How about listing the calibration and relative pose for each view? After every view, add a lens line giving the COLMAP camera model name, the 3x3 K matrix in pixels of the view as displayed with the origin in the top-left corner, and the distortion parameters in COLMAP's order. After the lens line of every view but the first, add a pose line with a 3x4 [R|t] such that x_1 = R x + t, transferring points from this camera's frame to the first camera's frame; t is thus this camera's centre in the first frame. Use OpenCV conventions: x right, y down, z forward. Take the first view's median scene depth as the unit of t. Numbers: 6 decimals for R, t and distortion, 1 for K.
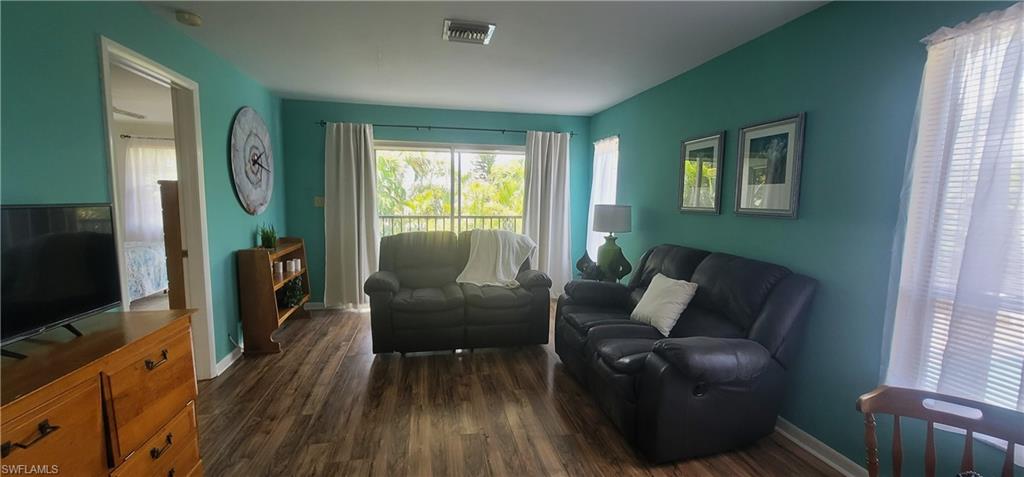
lens RADIAL K [[420.6, 0, 513.2], [0, 420.6, 243.7], [0, 0, 1]] dist [0.000821, 0.000011]
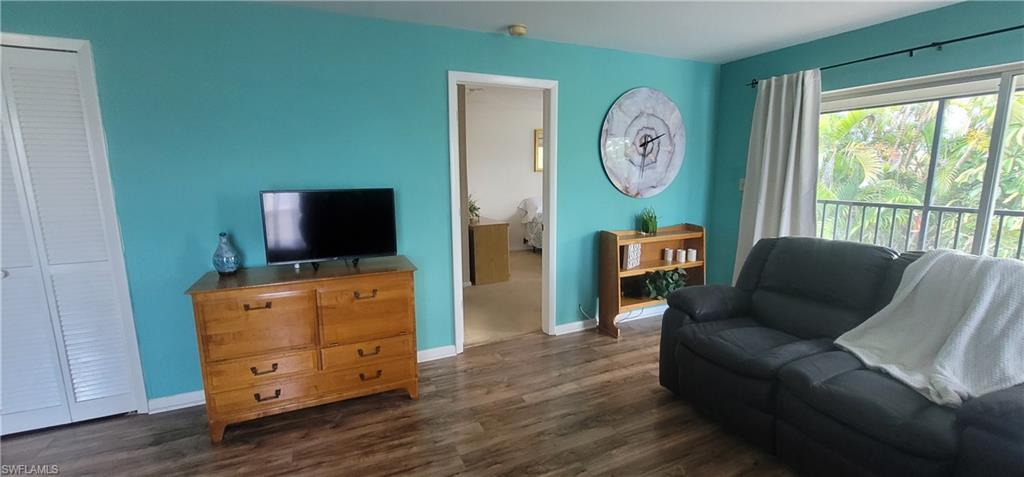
lens RADIAL K [[420.6, 0, 516.7], [0, 420.6, 239.1], [0, 0, 1]] dist [0.000821, 0.000011]
pose [[0.213910, 0.146915, -0.965742, 0.274551], [-0.098752, 0.986813, 0.128247, -0.065540], [0.971849, 0.067935, 0.225598, 0.467072]]
